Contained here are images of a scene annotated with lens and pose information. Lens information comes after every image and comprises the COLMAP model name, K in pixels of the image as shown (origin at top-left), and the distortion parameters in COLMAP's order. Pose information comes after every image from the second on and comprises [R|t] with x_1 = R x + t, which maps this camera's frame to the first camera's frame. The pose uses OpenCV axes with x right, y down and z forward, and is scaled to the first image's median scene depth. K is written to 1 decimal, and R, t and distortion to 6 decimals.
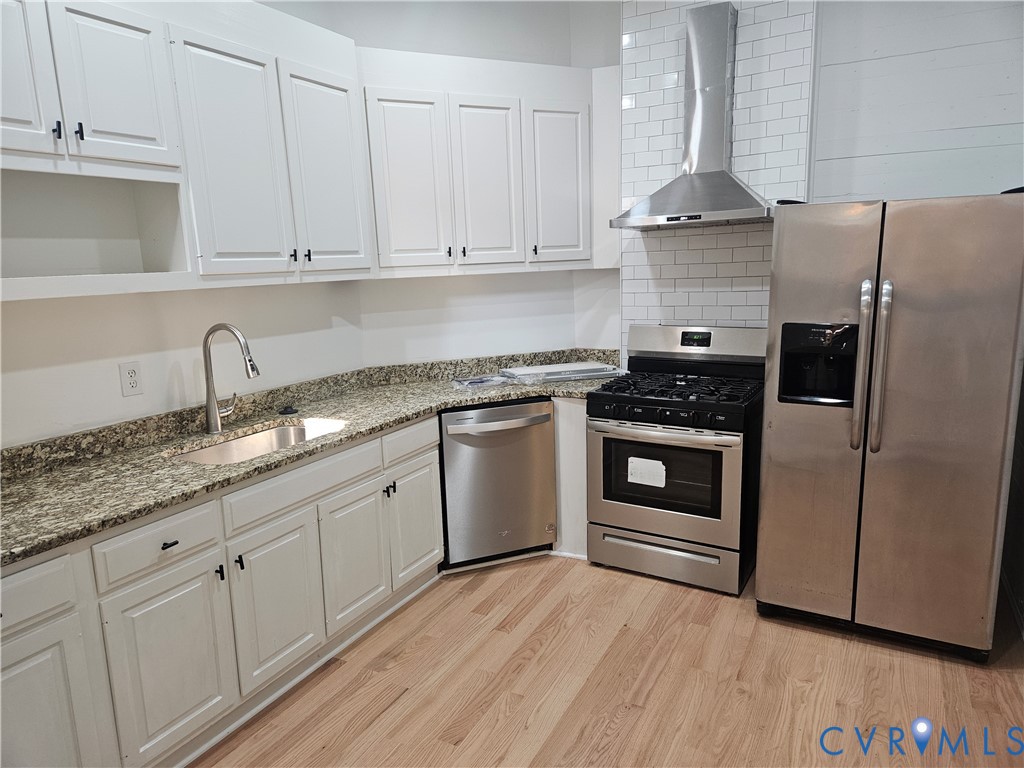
lens RADIAL K [[686.3, 0, 506.0], [0, 686.3, 389.1], [0, 0, 1]] dist [0.088012, -0.062596]
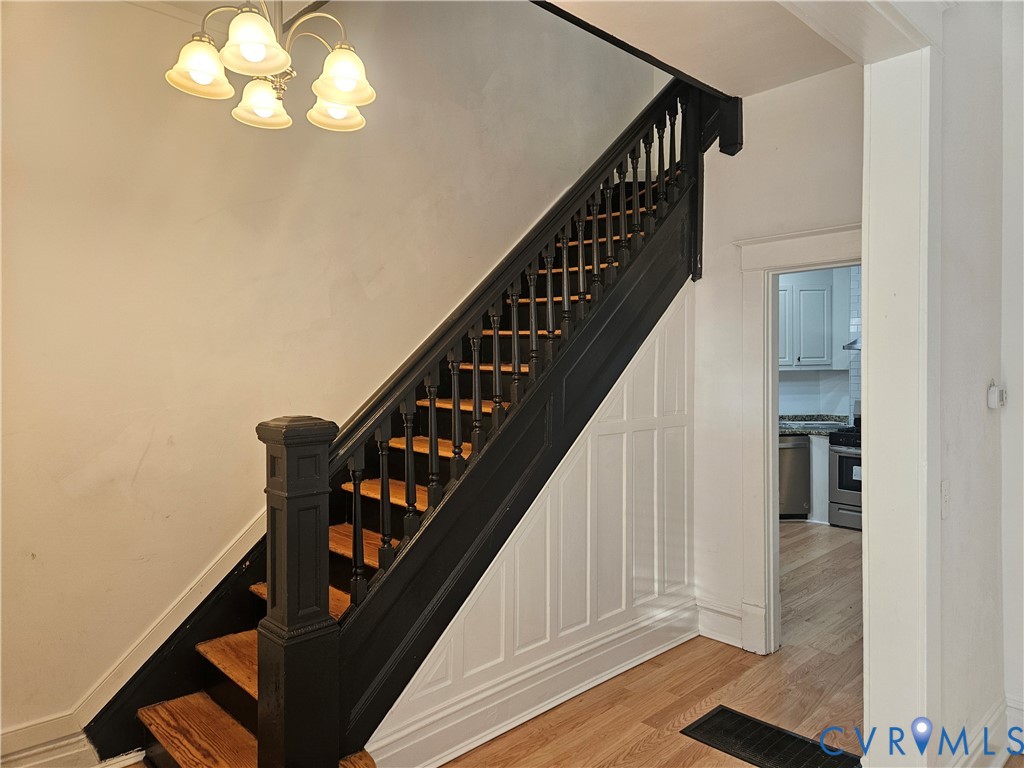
lens RADIAL K [[686.3, 0, 505.7], [0, 686.3, 375.8], [0, 0, 1]] dist [0.088012, -0.062596]
pose [[0.954290, 0.032114, -0.297152, -0.203006], [-0.078134, 0.986442, -0.144314, 0.236926], [0.288488, 0.160935, 0.943862, -1.339652]]
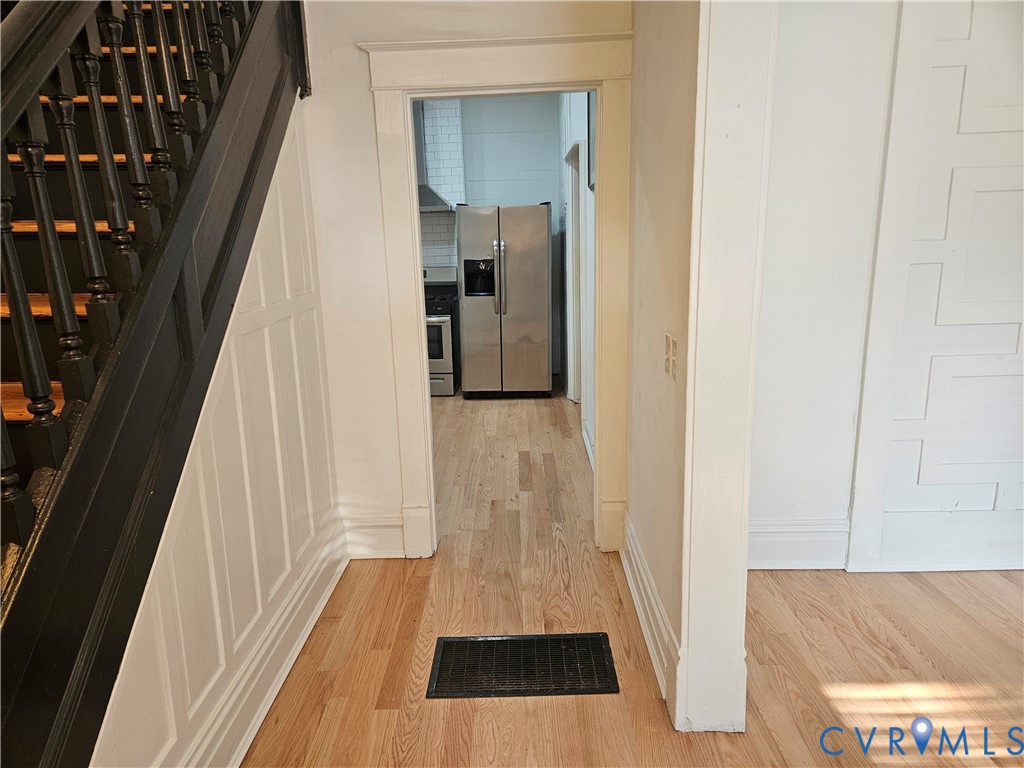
lens RADIAL K [[686.3, 0, 508.2], [0, 686.3, 391.9], [0, 0, 1]] dist [0.088012, -0.062596]
pose [[0.885777, -0.102380, 0.452679, -0.485851], [0.085584, 0.994671, 0.057494, 0.197995], [-0.456153, -0.012185, 0.889818, -0.967422]]
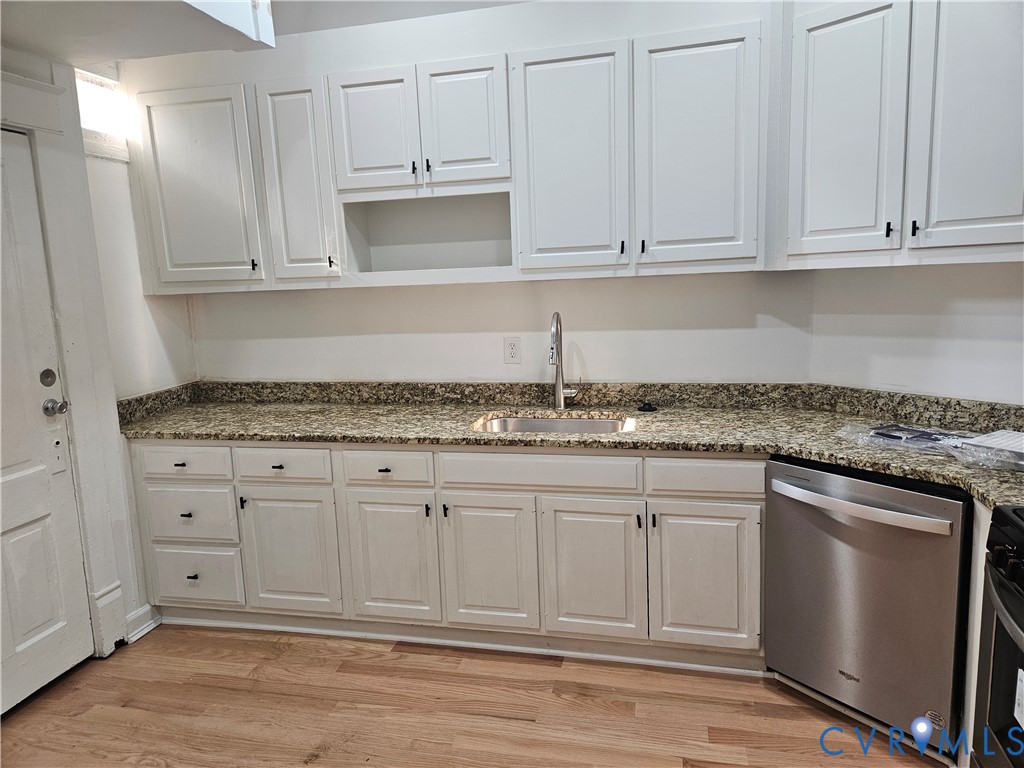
lens RADIAL K [[686.3, 0, 515.6], [0, 686.3, 378.0], [0, 0, 1]] dist [0.088012, -0.062596]
pose [[0.263606, 0.173520, -0.948895, 0.560944], [-0.148256, 0.979288, 0.137892, -0.119140], [0.953169, 0.104330, 0.283872, 0.575624]]
